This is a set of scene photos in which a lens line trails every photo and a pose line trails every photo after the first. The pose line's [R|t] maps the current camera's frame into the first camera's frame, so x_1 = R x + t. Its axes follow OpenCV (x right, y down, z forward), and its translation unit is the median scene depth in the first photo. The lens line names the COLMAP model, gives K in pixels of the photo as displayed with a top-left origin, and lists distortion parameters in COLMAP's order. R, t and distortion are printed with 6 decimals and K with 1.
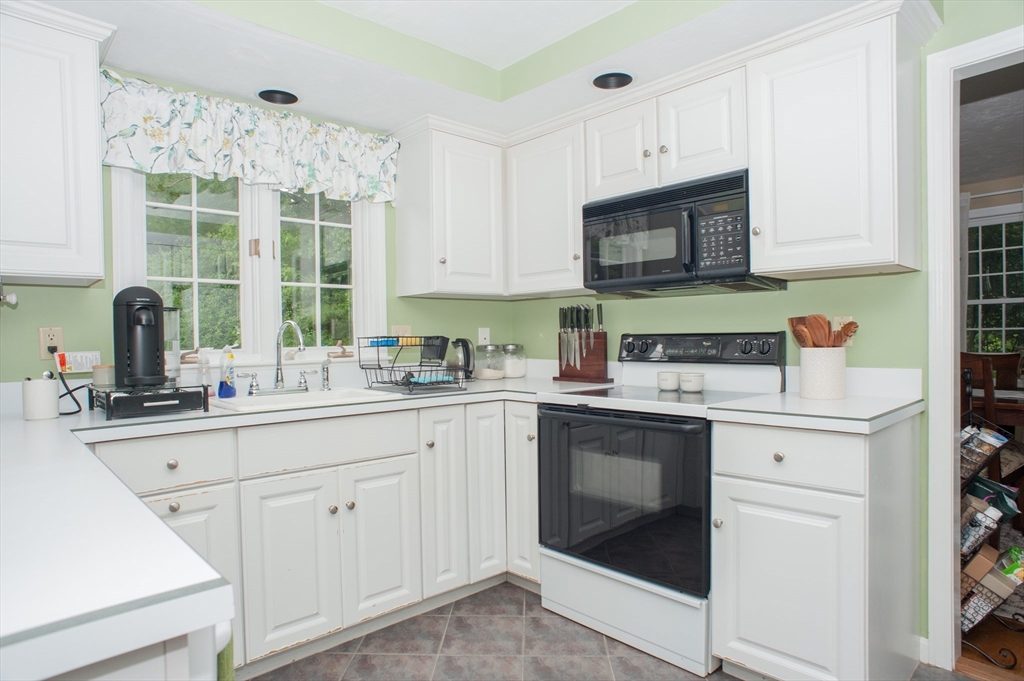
lens RADIAL K [[568.5, 0, 512.0], [0, 568.5, 340.5], [0, 0, 1]] dist [-0.083106, 0.069119]
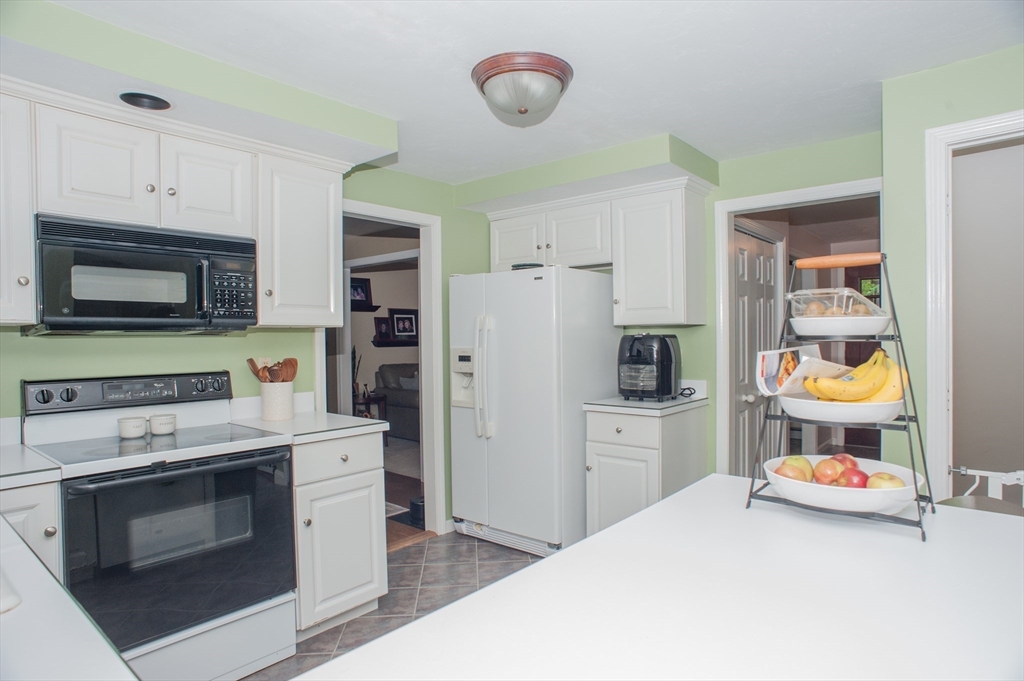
lens RADIAL K [[589.7, 0, 512.0], [0, 589.7, 340.5], [0, 0, 1]] dist [0.000890, 0.032604]
pose [[-0.074662, 0.008464, 0.997173, -0.857103], [0.014851, 0.999863, -0.007375, -0.064583], [-0.997098, 0.014258, -0.074777, 0.510983]]
